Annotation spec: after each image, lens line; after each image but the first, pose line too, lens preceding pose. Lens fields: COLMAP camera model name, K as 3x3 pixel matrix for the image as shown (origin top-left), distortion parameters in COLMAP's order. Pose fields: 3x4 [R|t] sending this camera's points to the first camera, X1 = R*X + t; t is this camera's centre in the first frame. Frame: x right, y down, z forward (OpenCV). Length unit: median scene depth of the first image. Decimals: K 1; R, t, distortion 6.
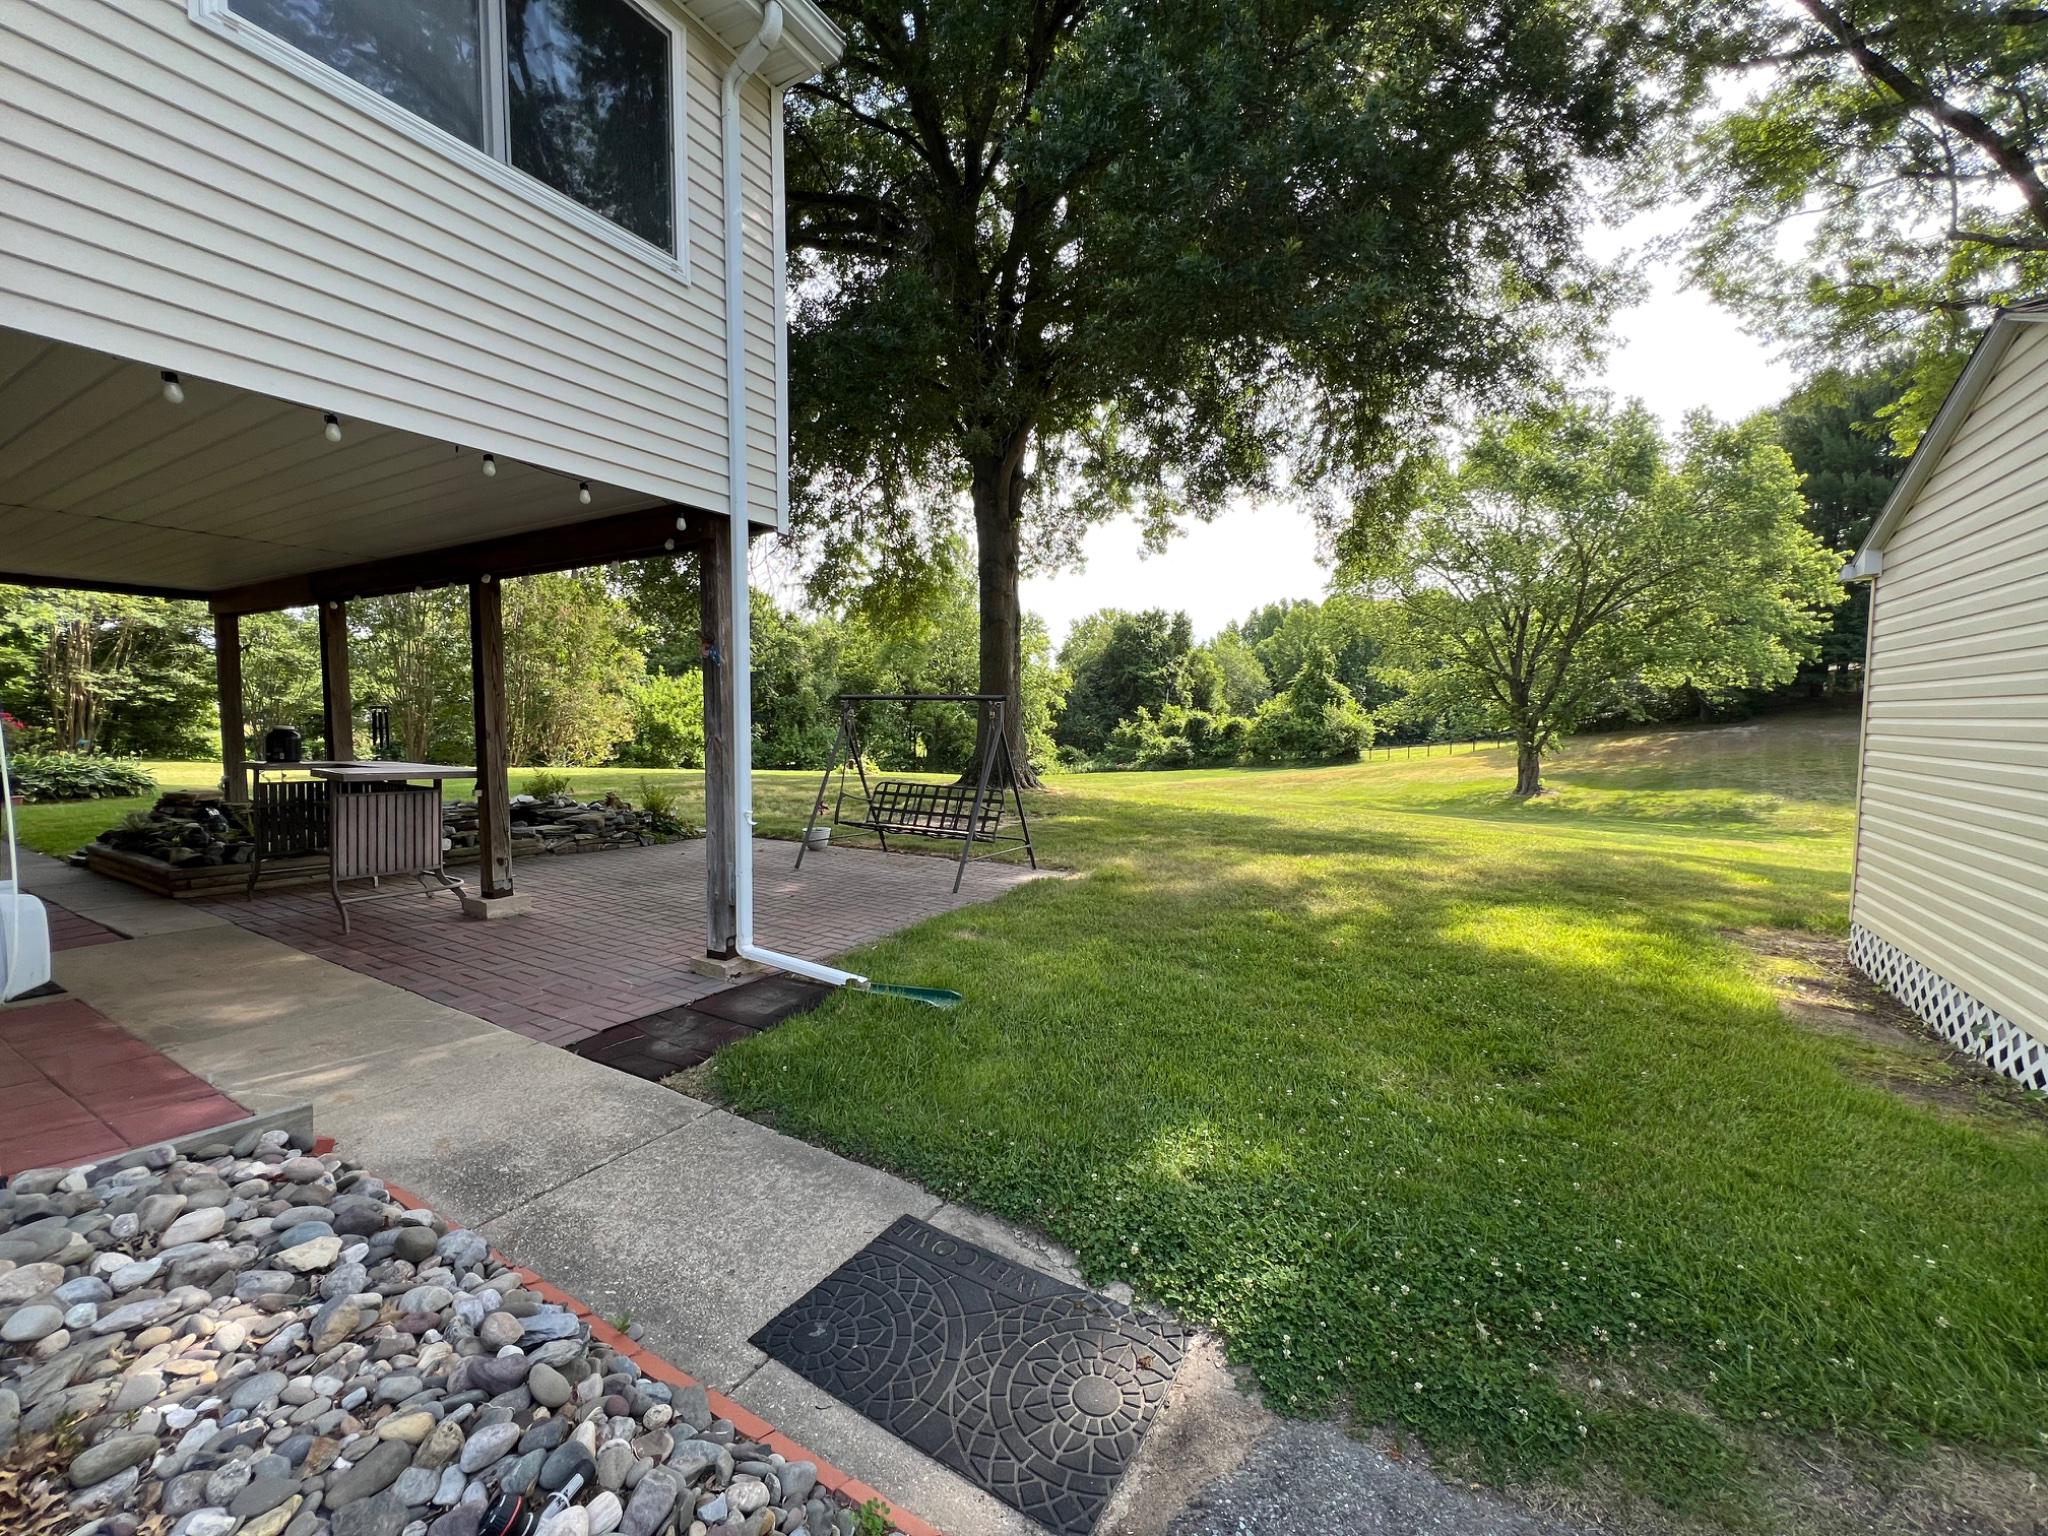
lens RADIAL K [[838.4, 0, 1017.3], [0, 838.4, 767.2], [0, 0, 1]] dist [0.002810, -0.000244]
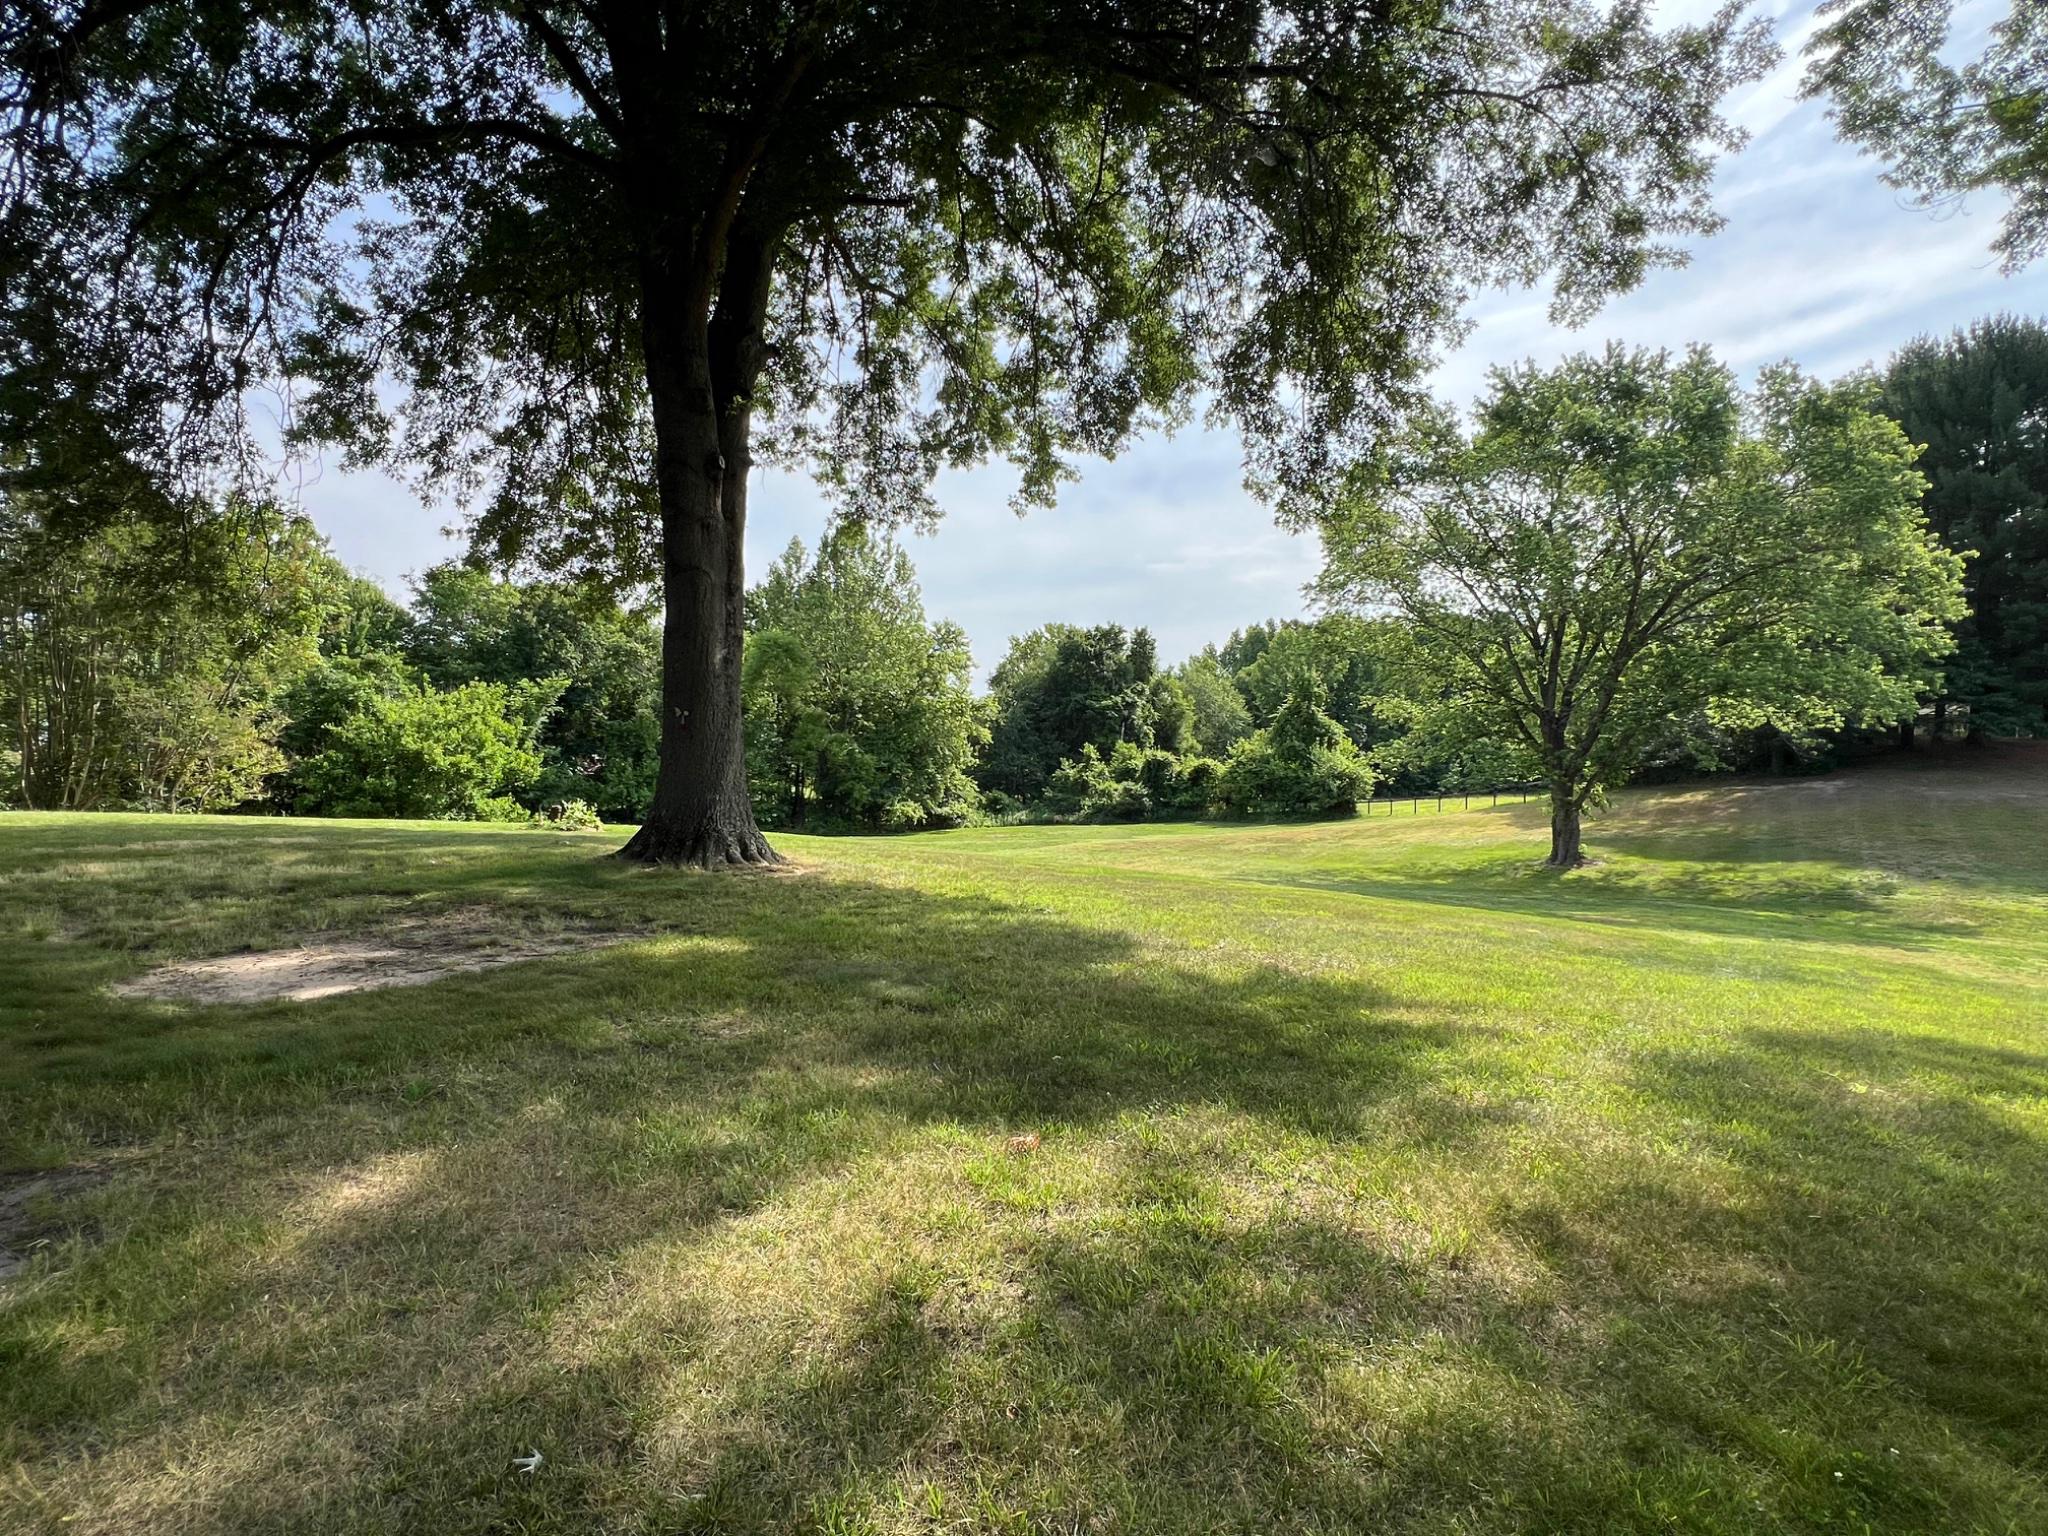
lens RADIAL K [[956.6, 0, 1030.7], [0, 956.6, 767.6], [0, 0, 1]] dist [0.000068, -0.001242]
pose [[0.998659, 0.017845, 0.048606, 0.082433], [-0.015400, 0.998619, -0.050219, -0.004329], [-0.049435, 0.049403, 0.997555, 0.158310]]
